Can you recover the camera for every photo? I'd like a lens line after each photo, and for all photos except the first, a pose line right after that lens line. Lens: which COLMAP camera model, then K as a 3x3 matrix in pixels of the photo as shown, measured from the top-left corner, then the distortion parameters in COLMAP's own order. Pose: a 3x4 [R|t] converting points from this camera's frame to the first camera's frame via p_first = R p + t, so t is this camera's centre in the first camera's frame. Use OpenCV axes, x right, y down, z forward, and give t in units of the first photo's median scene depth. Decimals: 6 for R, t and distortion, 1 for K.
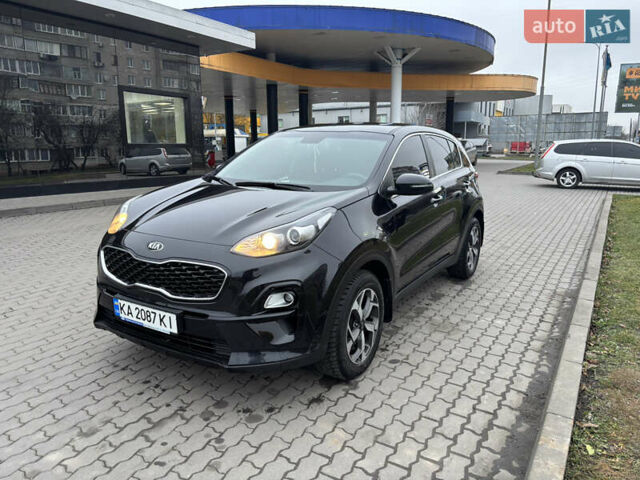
lens RADIAL K [[485.7, 0, 317.5], [0, 485.7, 239.6], [0, 0, 1]] dist [0.051971, -0.059855]
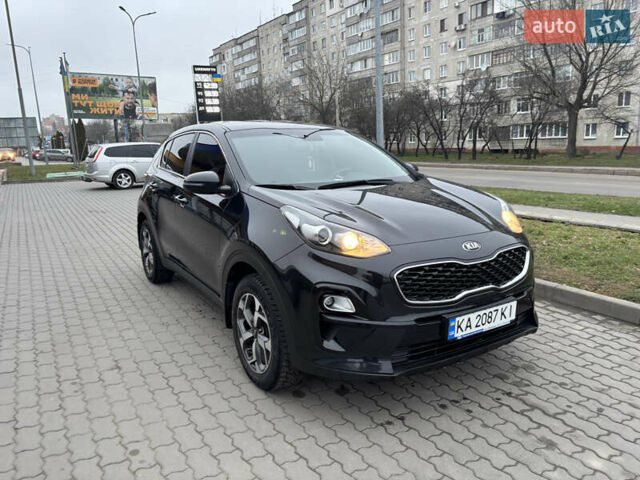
lens RADIAL K [[485.7, 0, 318.0], [0, 485.7, 241.1], [0, 0, 1]] dist [0.051971, -0.059855]
pose [[0.448181, -0.194834, 0.872453, -1.250856], [0.202816, 0.972672, 0.113027, -0.157928], [-0.870632, 0.126291, 0.475448, 0.789361]]
